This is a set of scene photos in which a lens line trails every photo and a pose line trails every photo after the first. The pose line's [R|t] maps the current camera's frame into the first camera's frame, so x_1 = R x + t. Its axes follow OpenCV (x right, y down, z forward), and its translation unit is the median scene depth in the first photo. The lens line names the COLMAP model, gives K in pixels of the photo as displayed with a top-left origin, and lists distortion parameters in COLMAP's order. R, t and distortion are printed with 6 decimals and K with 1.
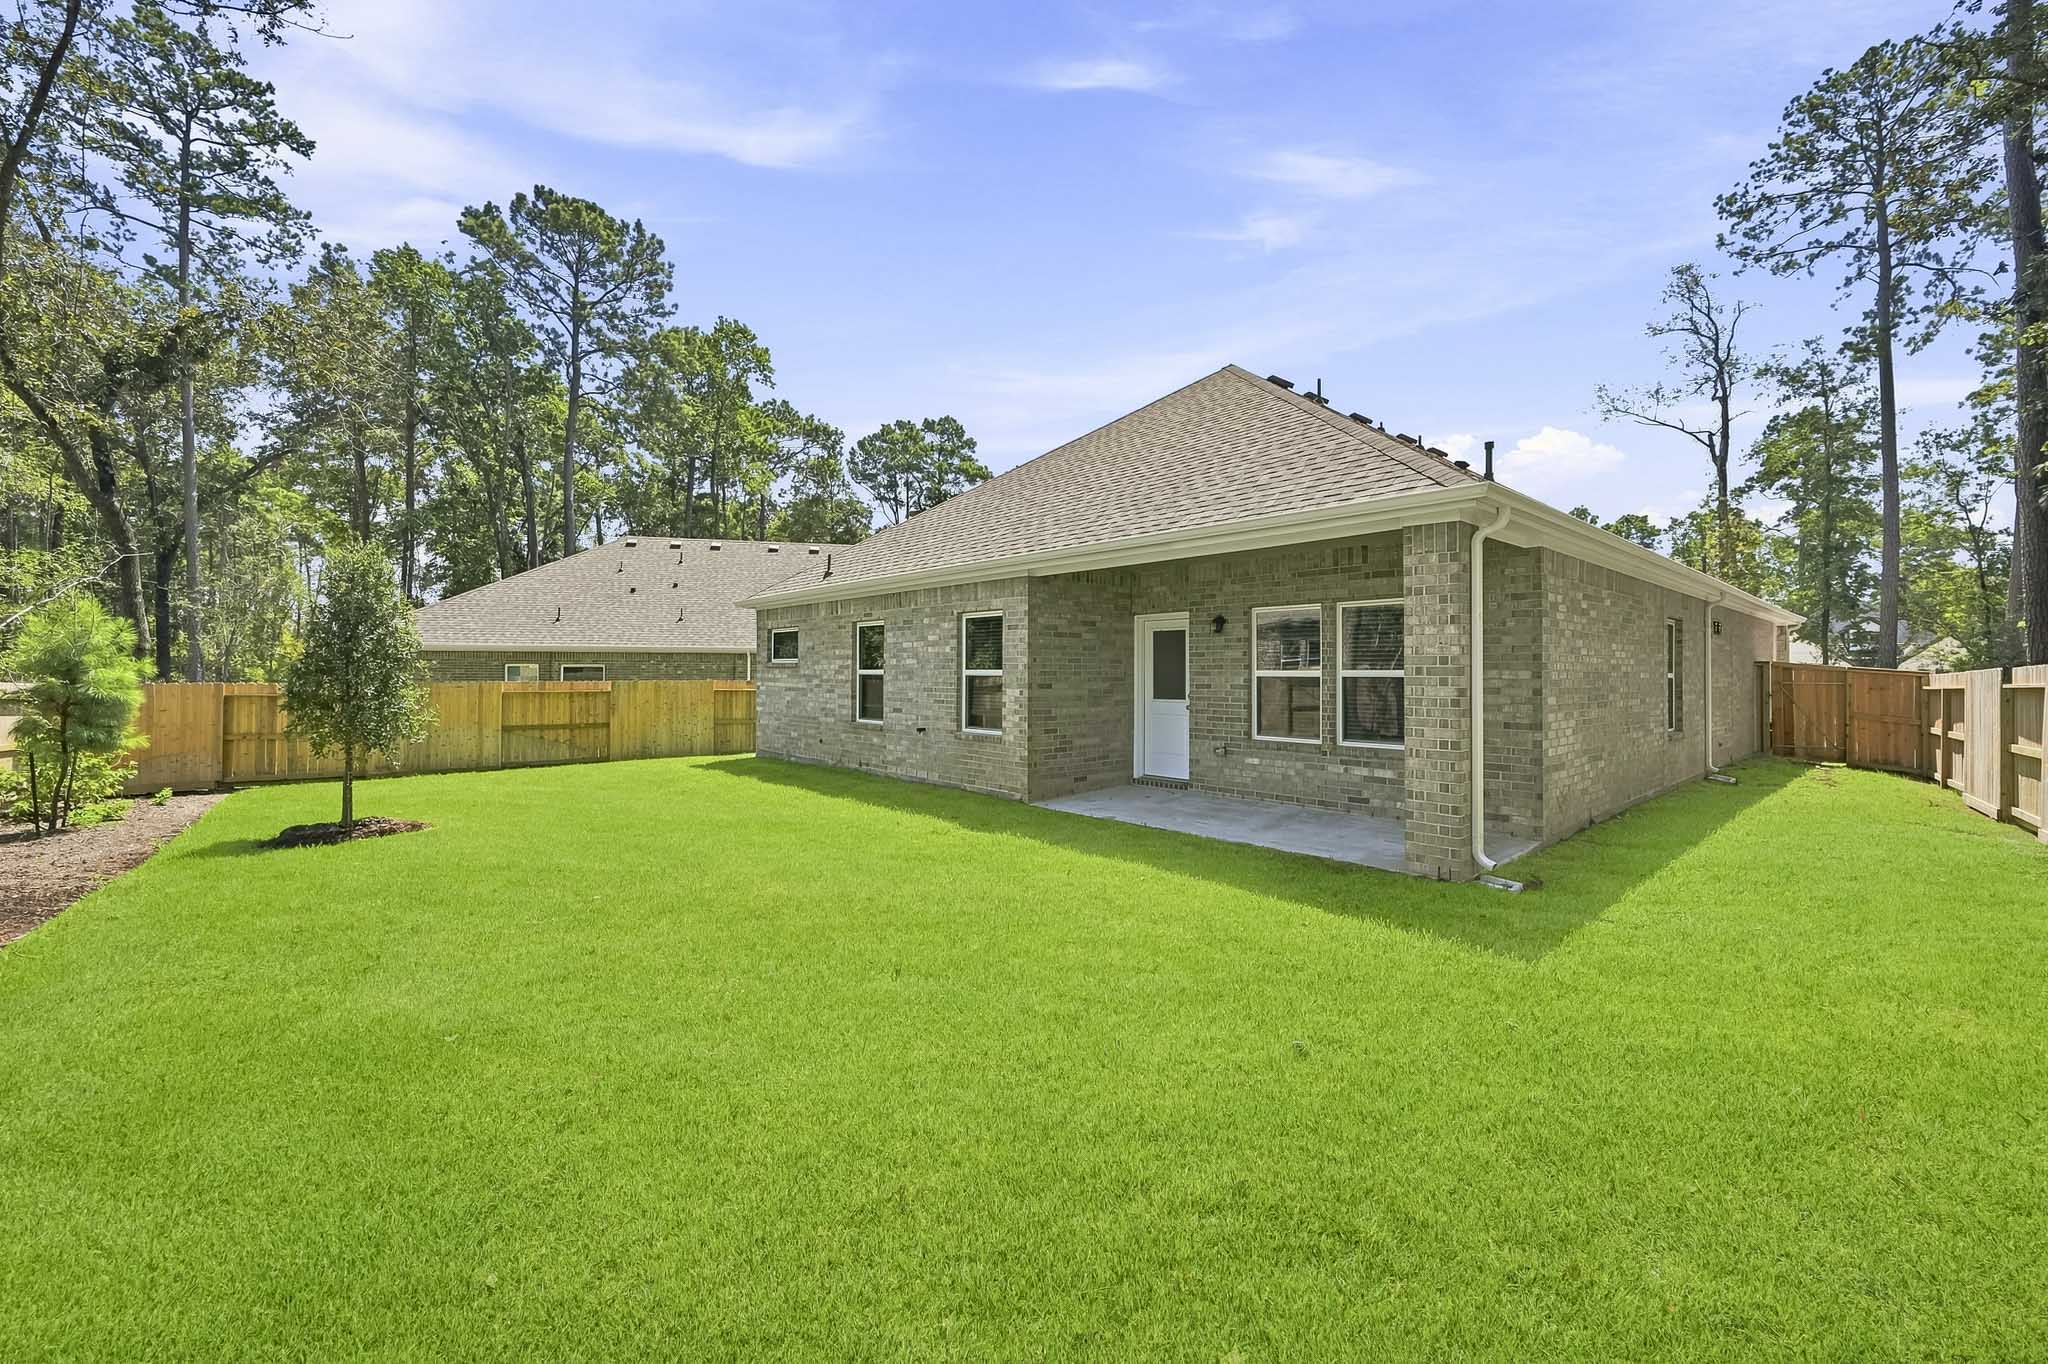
lens RADIAL K [[856.9, 0, 1037.4], [0, 856.9, 665.5], [0, 0, 1]] dist [0.000546, -0.000038]
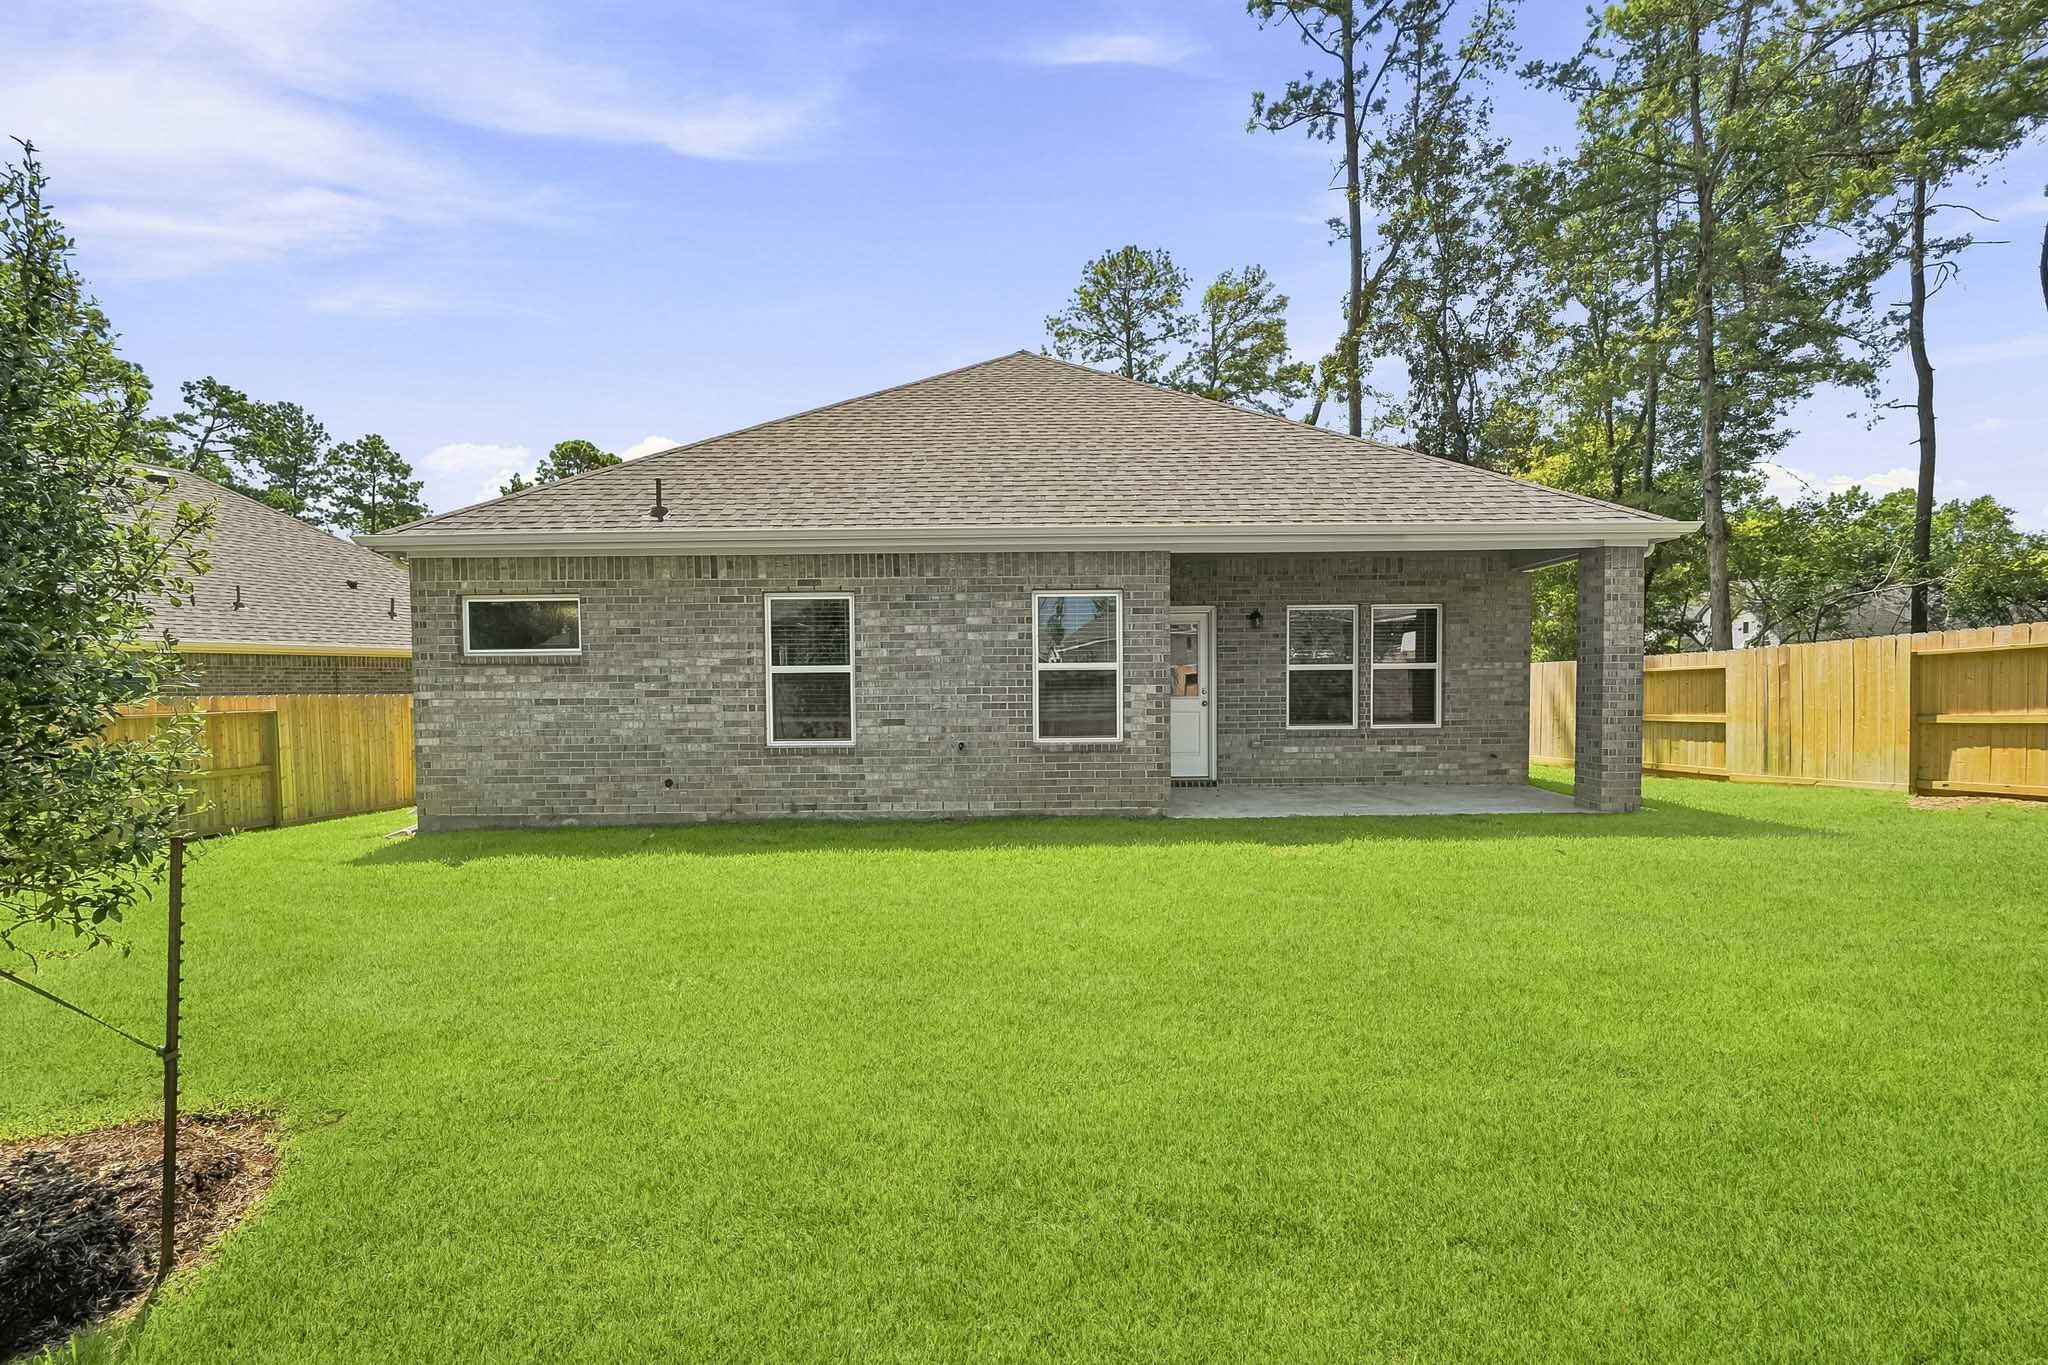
lens RADIAL K [[856.9, 0, 1030.6], [0, 856.9, 695.2], [0, 0, 1]] dist [0.000546, -0.000038]
pose [[0.644312, -0.019431, 0.764516, -0.782813], [0.007369, 0.999789, 0.019200, 0.021555], [-0.764728, -0.006737, 0.644318, 0.574209]]
